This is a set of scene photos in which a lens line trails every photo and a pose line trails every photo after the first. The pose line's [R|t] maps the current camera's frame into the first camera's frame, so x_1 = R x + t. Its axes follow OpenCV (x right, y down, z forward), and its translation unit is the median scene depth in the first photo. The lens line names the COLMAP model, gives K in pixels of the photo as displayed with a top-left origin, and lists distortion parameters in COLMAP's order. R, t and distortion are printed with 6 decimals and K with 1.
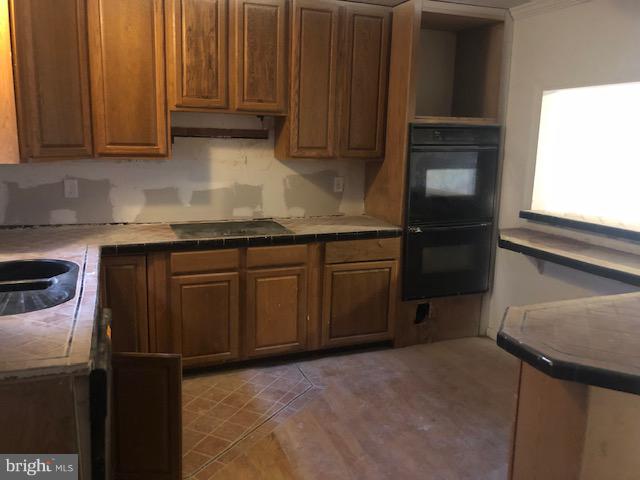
lens RADIAL K [[529.9, 0, 320.0], [0, 529.9, 240.0], [0, 0, 1]] dist [0.117266, -0.151423]
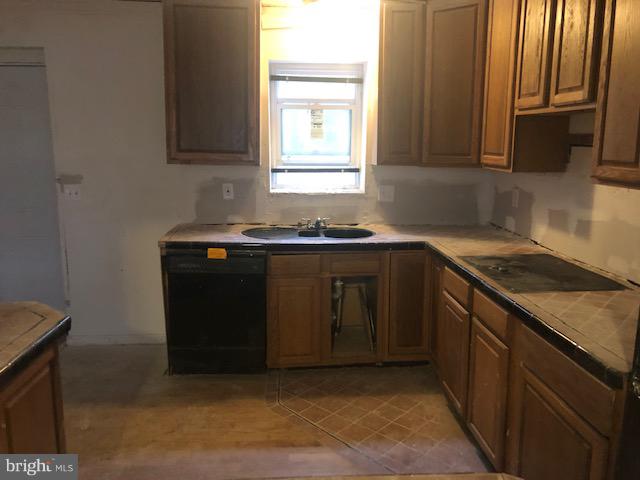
lens RADIAL K [[529.9, 0, 320.0], [0, 529.9, 240.0], [0, 0, 1]] dist [0.117266, -0.151423]
pose [[-0.290864, 0.155193, -0.944094, 0.687935], [-0.192343, 0.957126, 0.216594, -0.185648], [0.937231, 0.244590, -0.248543, 1.015913]]
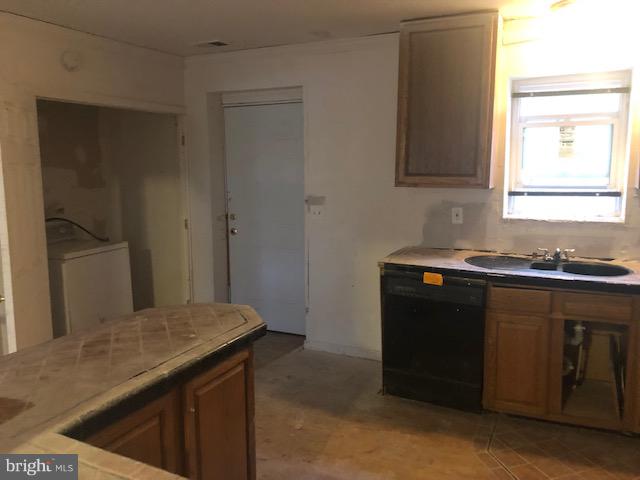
lens RADIAL K [[529.9, 0, 320.0], [0, 529.9, 240.0], [0, 0, 1]] dist [0.117266, -0.151423]
pose [[-0.714409, 0.085408, -0.694497, 0.618951], [-0.138862, 0.955477, 0.260347, -0.200619], [0.685812, 0.282433, -0.670741, 1.086392]]
